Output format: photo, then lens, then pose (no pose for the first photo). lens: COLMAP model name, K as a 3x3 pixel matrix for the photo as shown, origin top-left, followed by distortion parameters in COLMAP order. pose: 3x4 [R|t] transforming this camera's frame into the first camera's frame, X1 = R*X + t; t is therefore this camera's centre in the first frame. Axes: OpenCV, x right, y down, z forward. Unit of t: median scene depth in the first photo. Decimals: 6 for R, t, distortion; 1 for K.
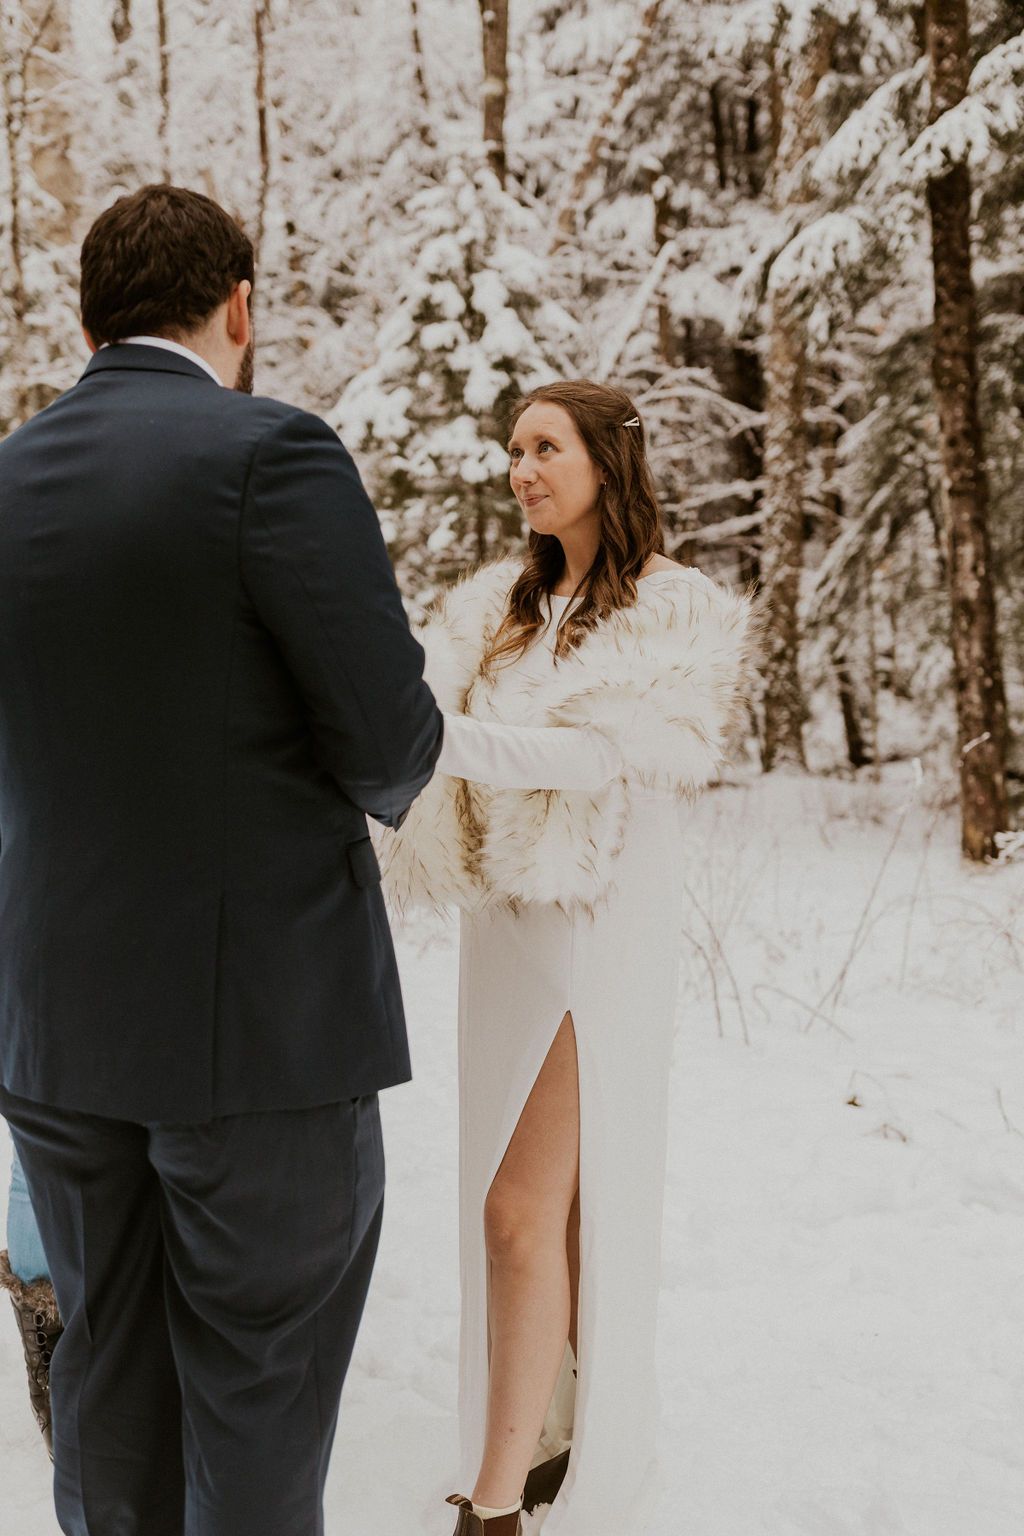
lens RADIAL K [[2221.5, 0, 514.2], [0, 2221.5, 654.6], [0, 0, 1]] dist [-0.005185, -0.008517]
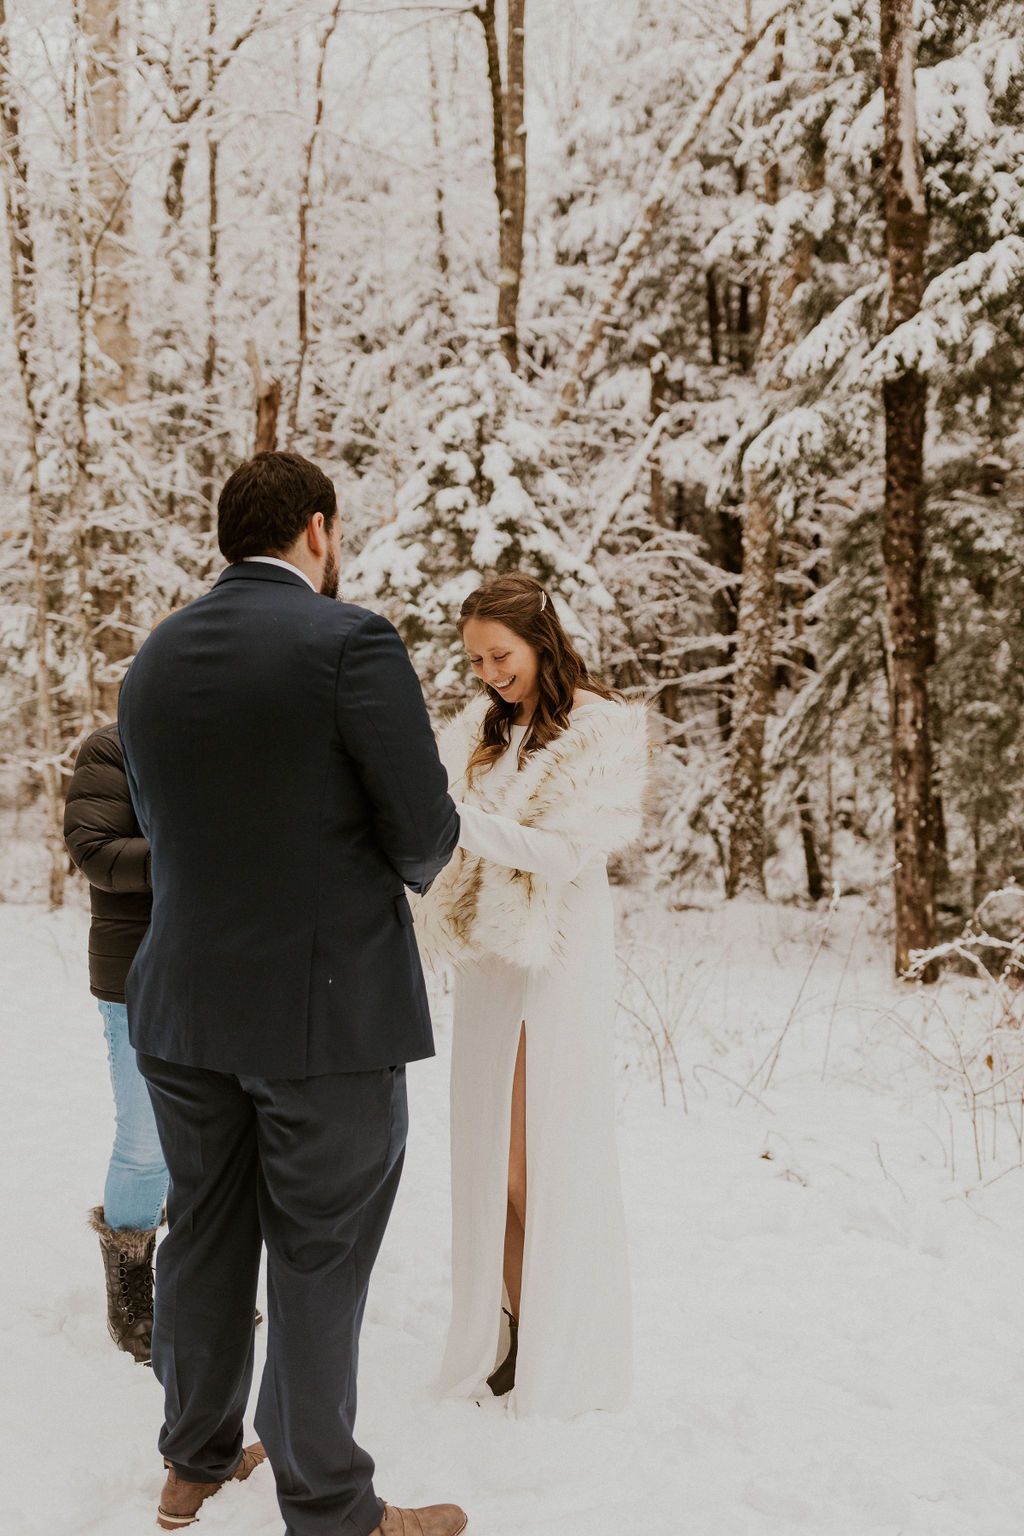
lens RADIAL K [[2221.5, 0, 514.2], [0, 2221.5, 654.6], [0, 0, 1]] dist [-0.005185, -0.008517]
pose [[0.999244, 0.038864, -0.000076, 0.001314], [-0.038801, 0.997492, -0.059193, 0.001528], [-0.002225, 0.059152, 0.998247, -0.121933]]
